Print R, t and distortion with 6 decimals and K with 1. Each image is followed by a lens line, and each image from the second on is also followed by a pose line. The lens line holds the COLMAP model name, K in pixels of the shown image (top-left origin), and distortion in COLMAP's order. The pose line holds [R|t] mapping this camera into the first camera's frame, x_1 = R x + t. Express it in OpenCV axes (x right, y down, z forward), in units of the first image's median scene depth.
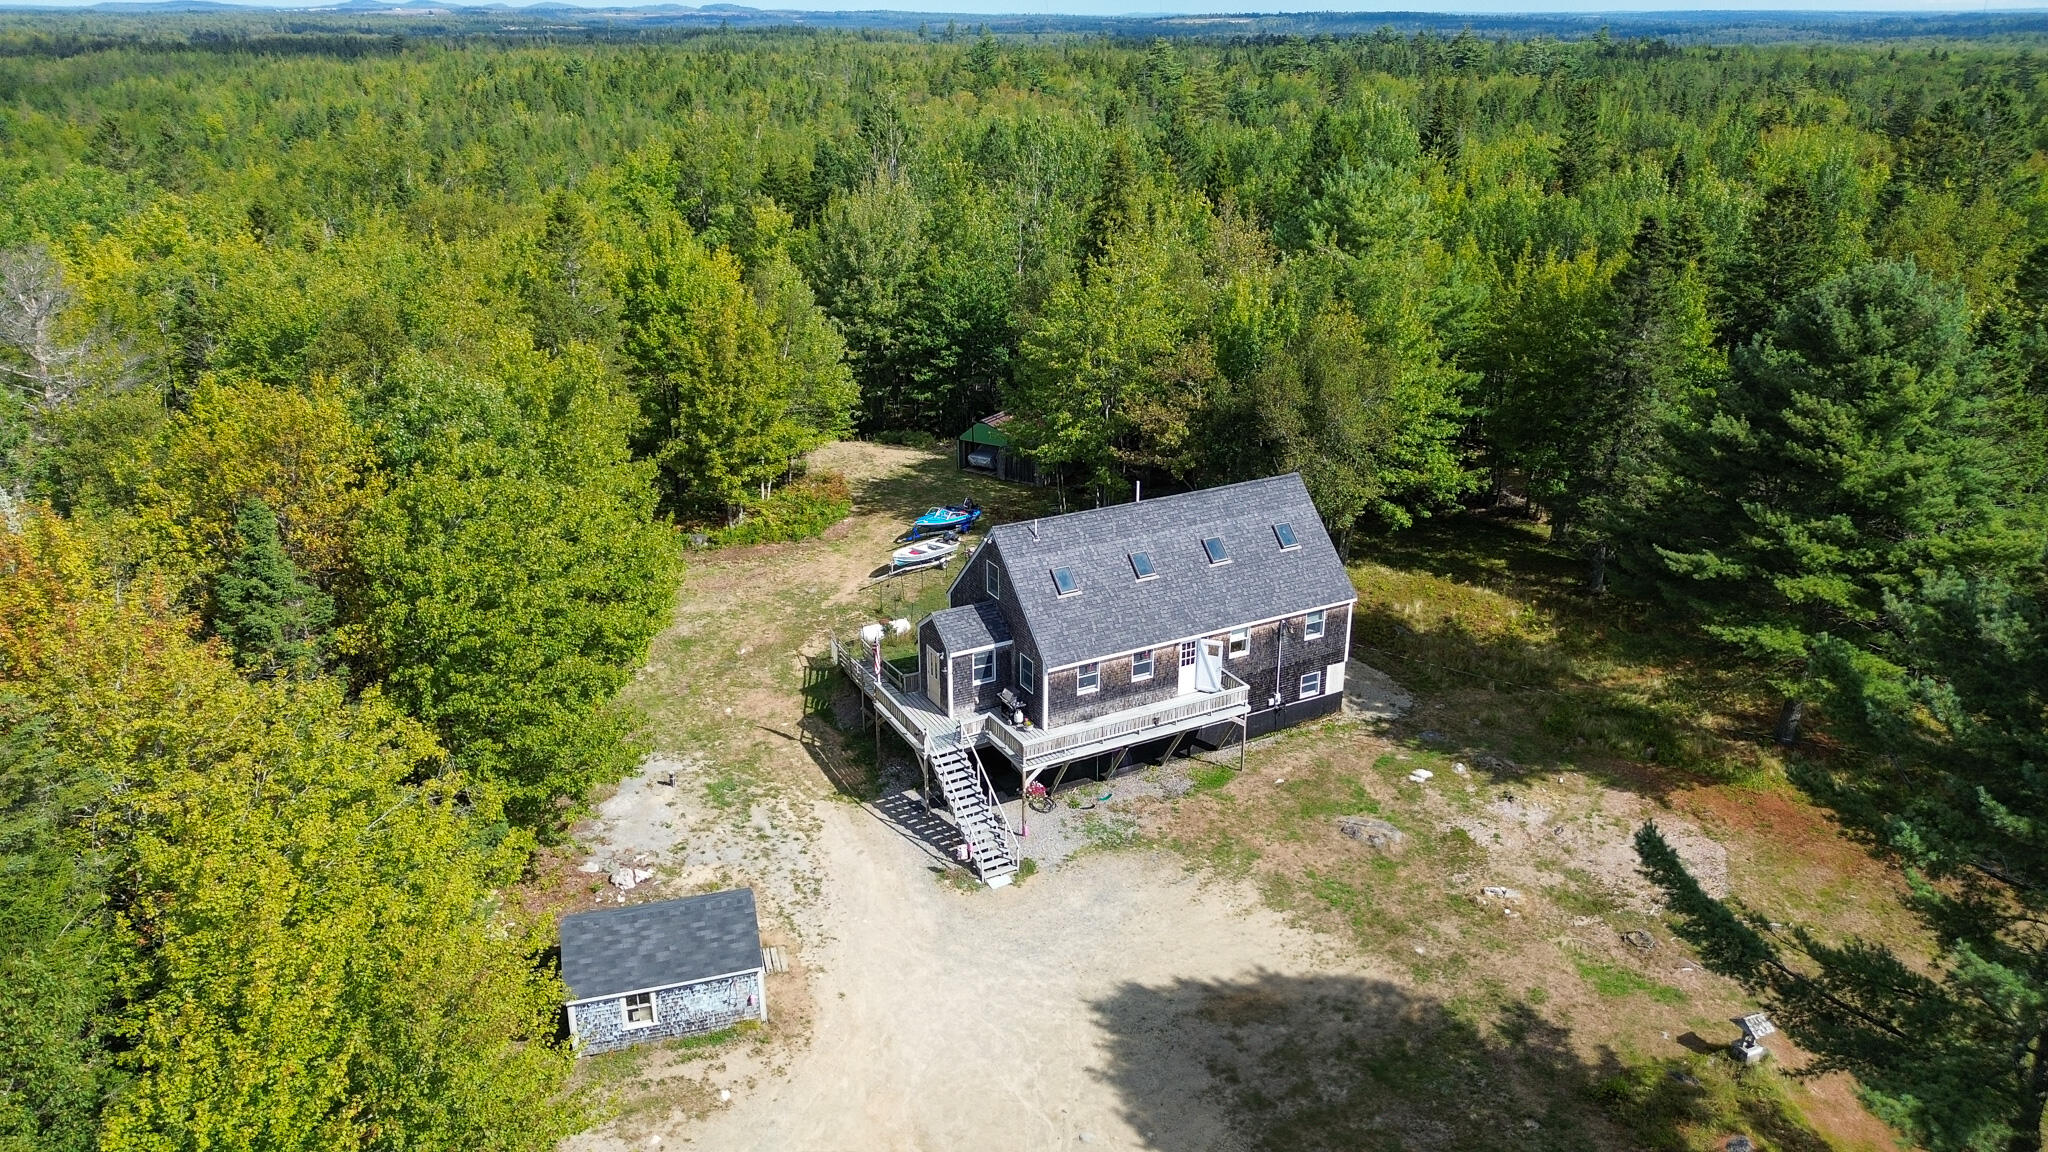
lens RADIAL K [[1448.6, 0, 1035.9], [0, 1448.6, 587.1], [0, 0, 1]] dist [0.066953, -0.077930]
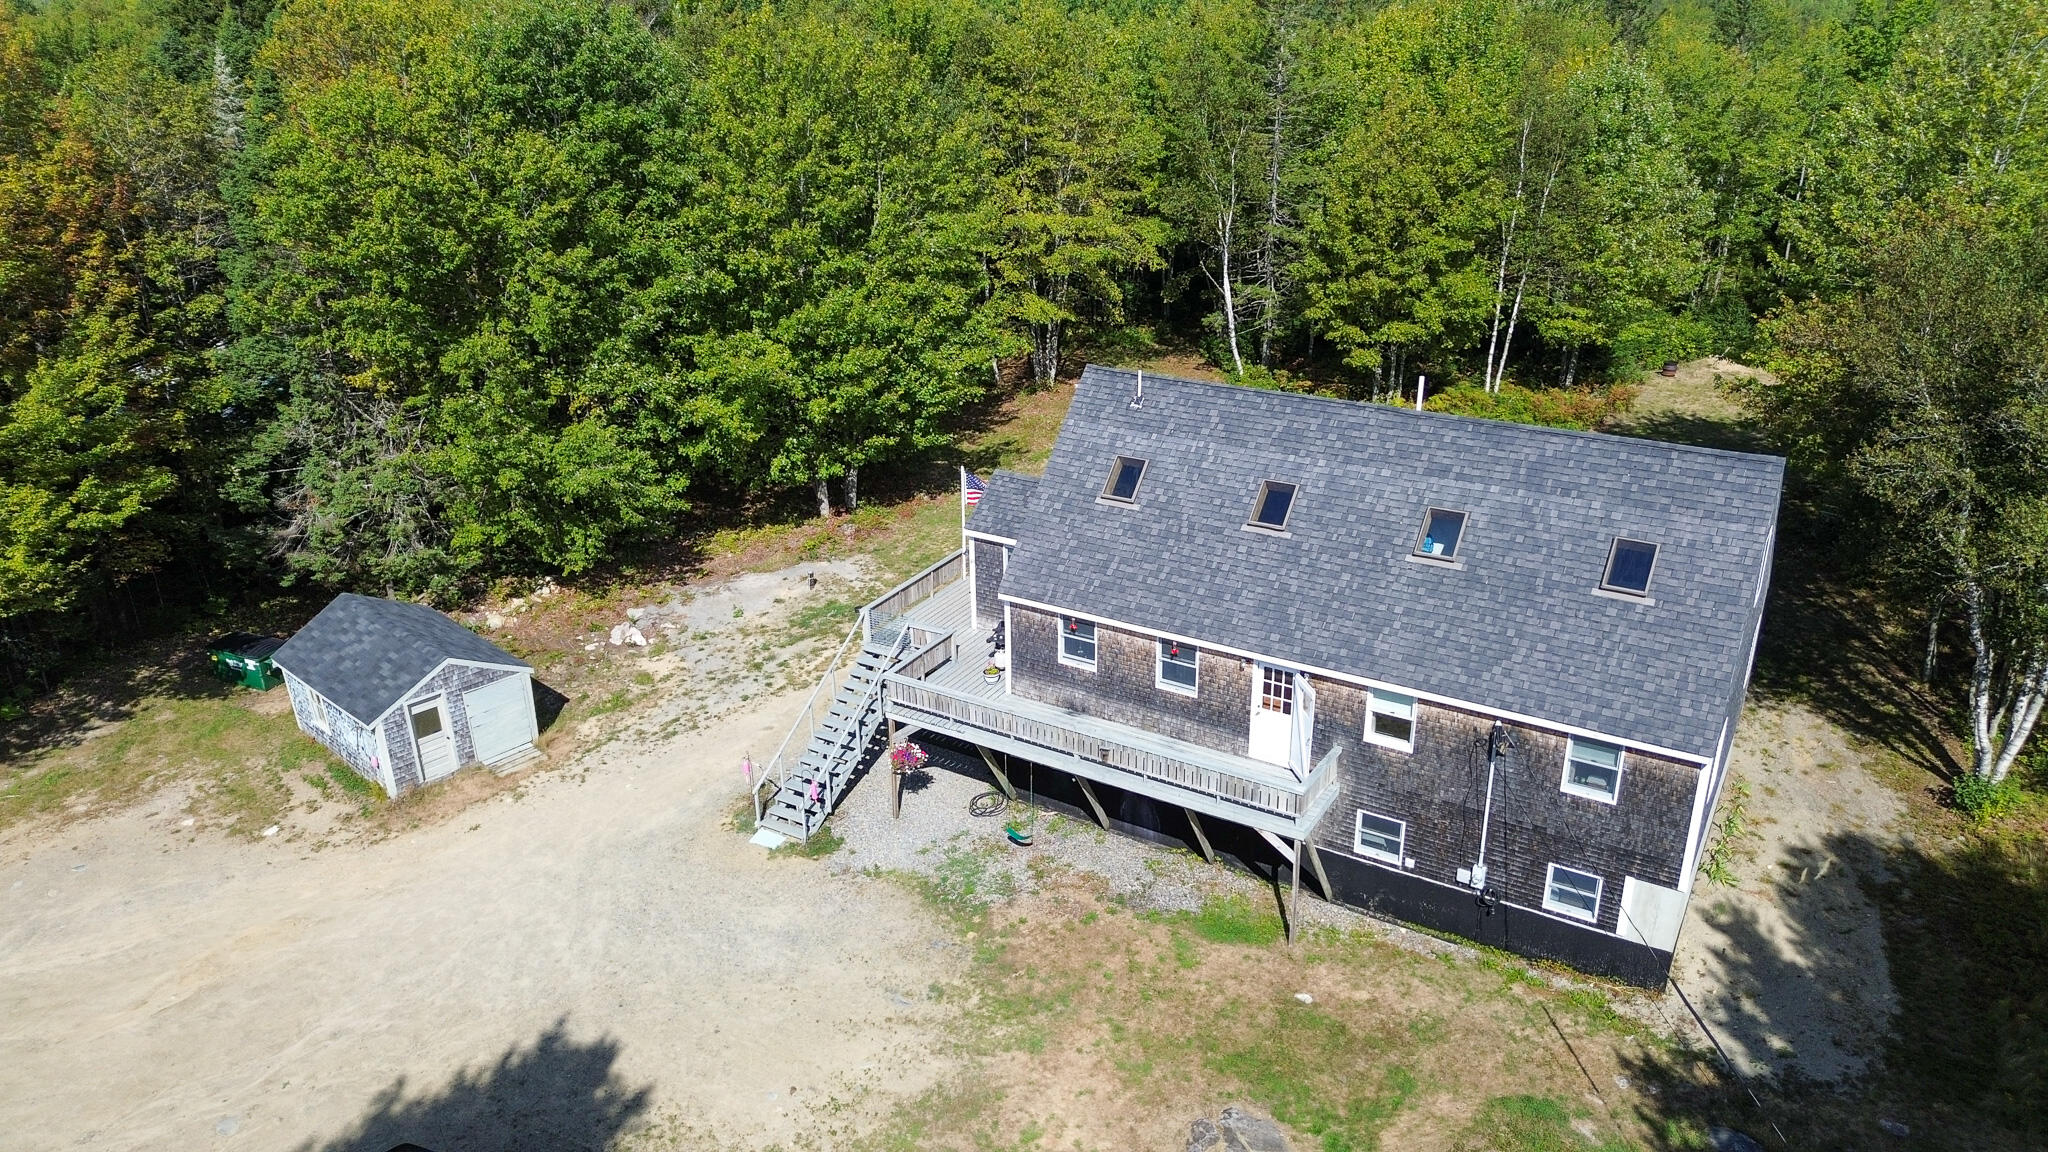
lens RADIAL K [[1435.1, 0, 1024.0], [0, 1435.1, 576.0], [0, 0, 1]] dist [0.064620, -0.068795]
pose [[0.499495, 0.328725, -0.801527, 0.476037], [-0.306049, 0.932511, 0.191722, -0.066683], [0.810456, 0.149542, 0.566390, 0.634572]]
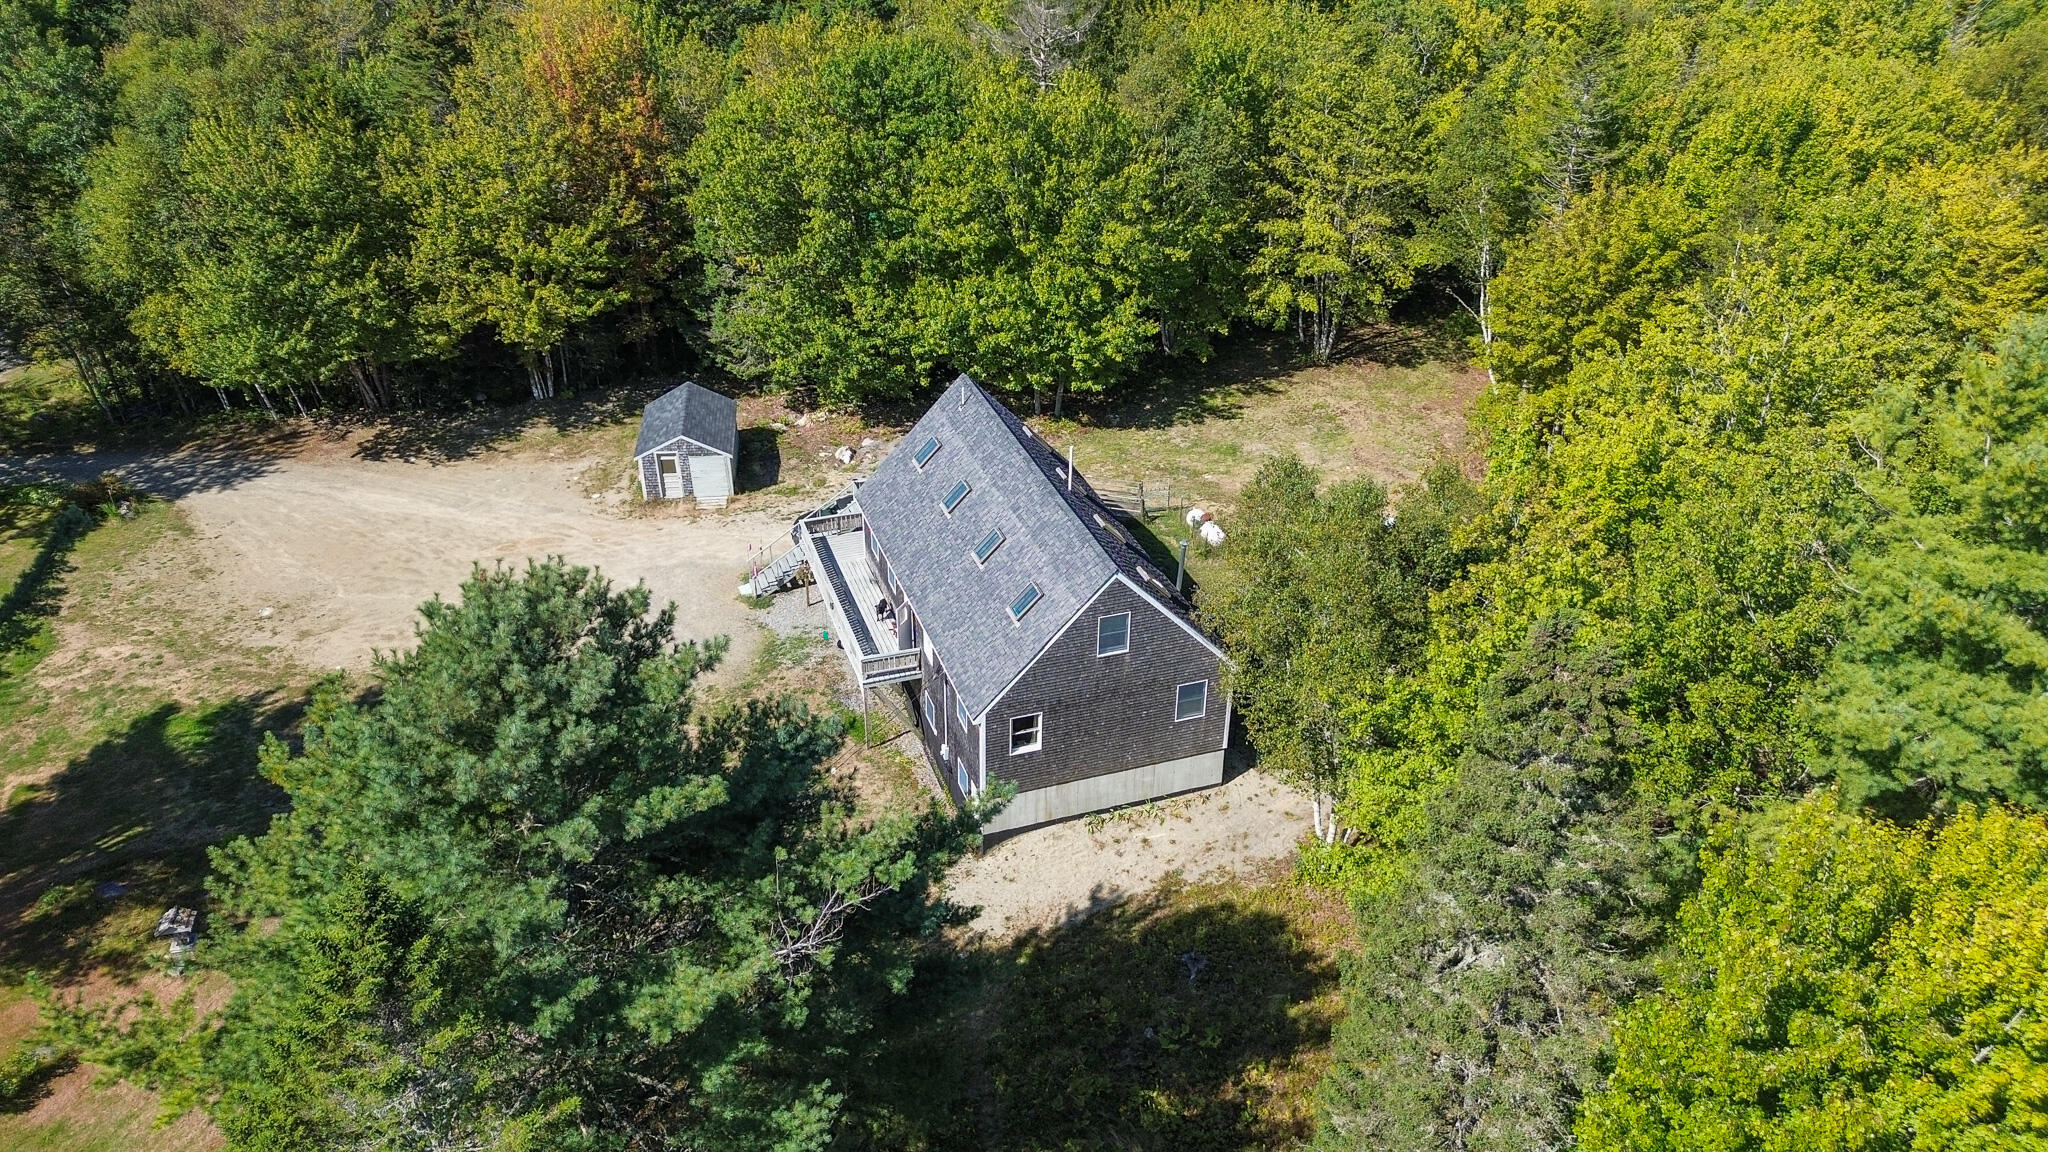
lens RADIAL K [[1435.1, 0, 1028.2], [0, 1435.1, 582.8], [0, 0, 1]] dist [0.067691, -0.066832]
pose [[-0.166044, 0.507233, -0.845662, 0.829675], [-0.369325, 0.763163, 0.530265, -0.452854], [0.914346, 0.400371, 0.060615, 1.027786]]
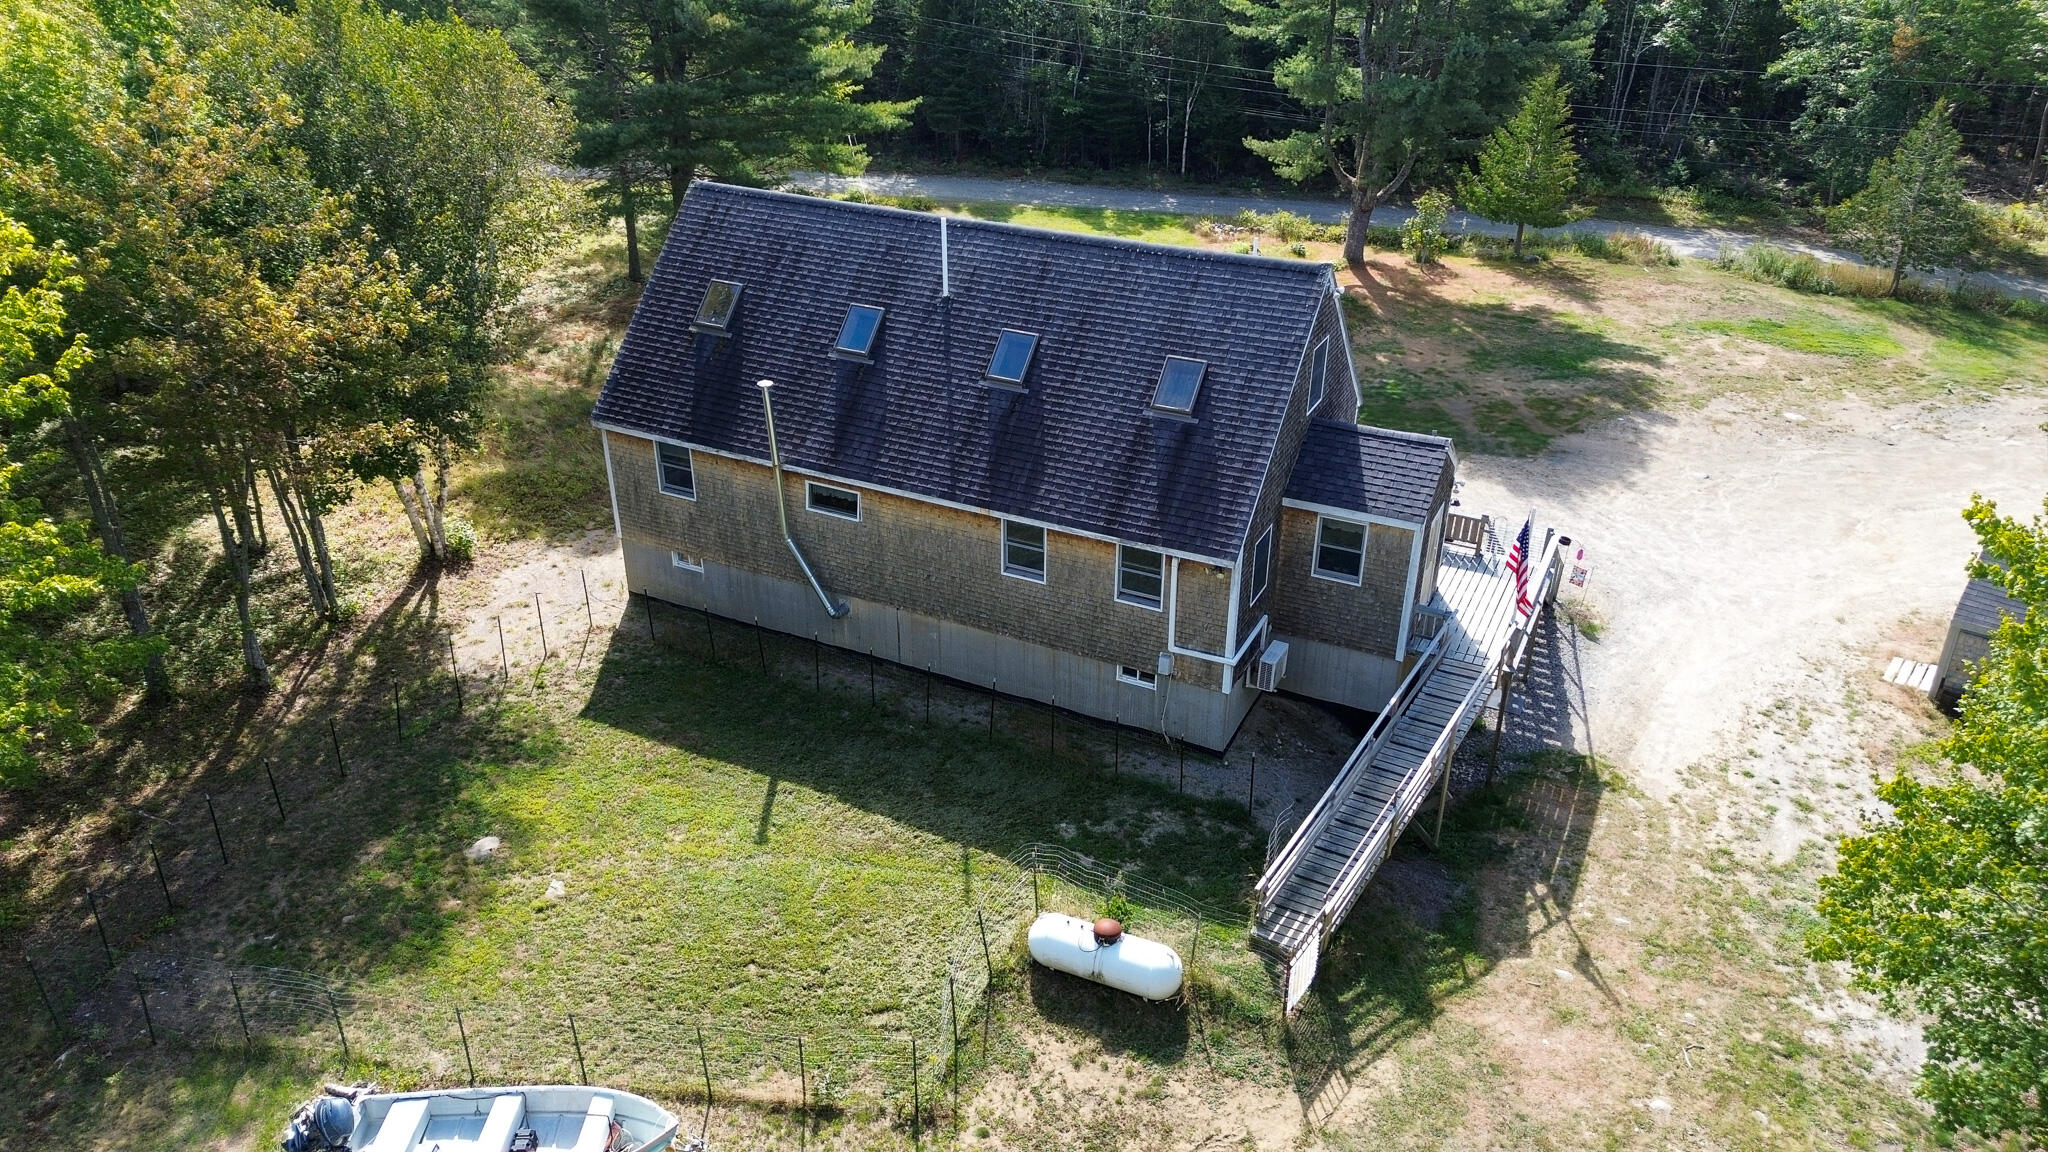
lens RADIAL K [[1448.6, 0, 1035.9], [0, 1448.6, 587.1], [0, 0, 1]] dist [0.066953, -0.077930]
pose [[-0.575643, -0.395942, 0.715447, -0.363047], [0.289208, 0.719813, 0.631053, -0.296925], [-0.764849, 0.570175, -0.299845, 1.272769]]
